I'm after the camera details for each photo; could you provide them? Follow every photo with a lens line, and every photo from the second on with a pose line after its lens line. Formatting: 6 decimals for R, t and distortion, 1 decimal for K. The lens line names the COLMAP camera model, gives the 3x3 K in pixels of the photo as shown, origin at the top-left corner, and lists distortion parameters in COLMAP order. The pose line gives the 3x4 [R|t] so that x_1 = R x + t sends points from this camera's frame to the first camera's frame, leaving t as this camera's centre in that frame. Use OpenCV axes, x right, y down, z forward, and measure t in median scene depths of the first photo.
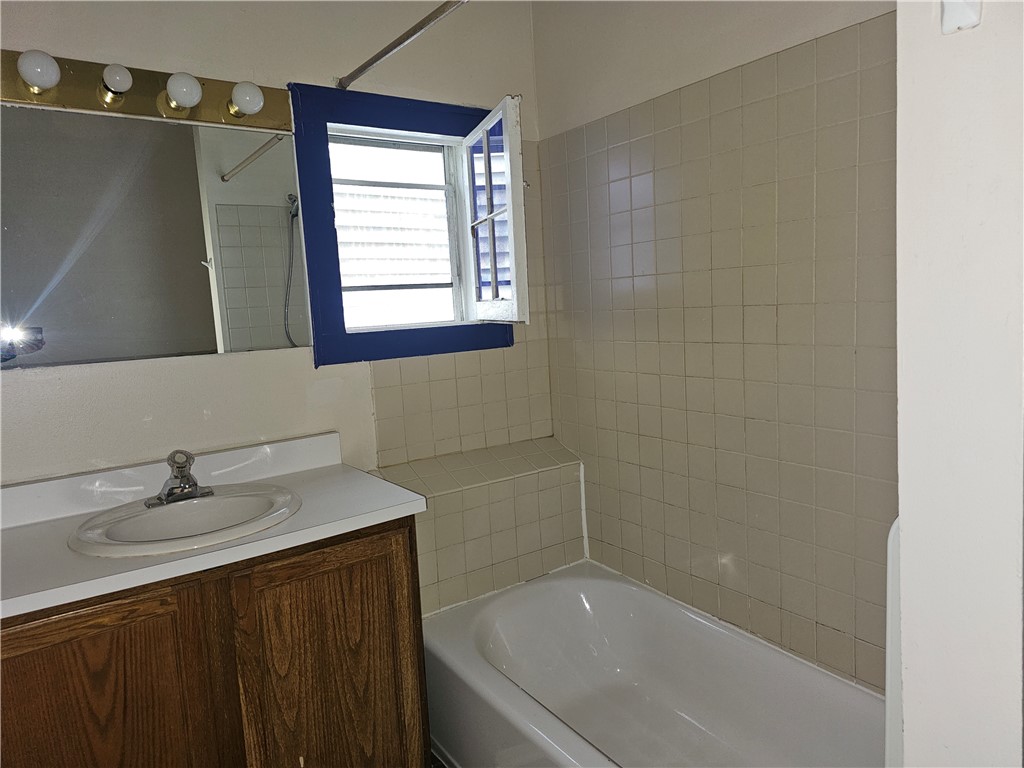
lens RADIAL K [[691.5, 0, 515.7], [0, 691.5, 389.8], [0, 0, 1]] dist [0.093567, -0.100948]
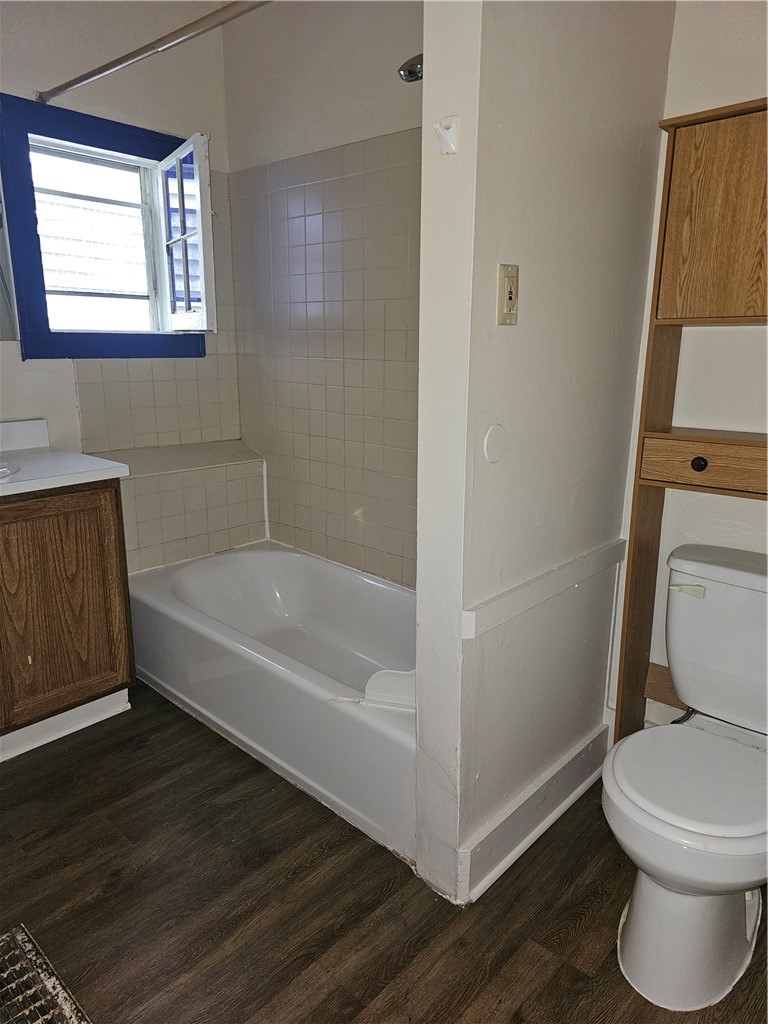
lens RADIAL K [[691.5, 0, 378.1], [0, 691.5, 518.2], [0, 0, 1]] dist [0.093567, -0.100948]
pose [[0.974341, 0.008565, 0.224913, 0.019744], [-0.035757, 0.992476, 0.117105, 0.064443], [-0.222218, -0.122142, 0.967316, -0.254519]]
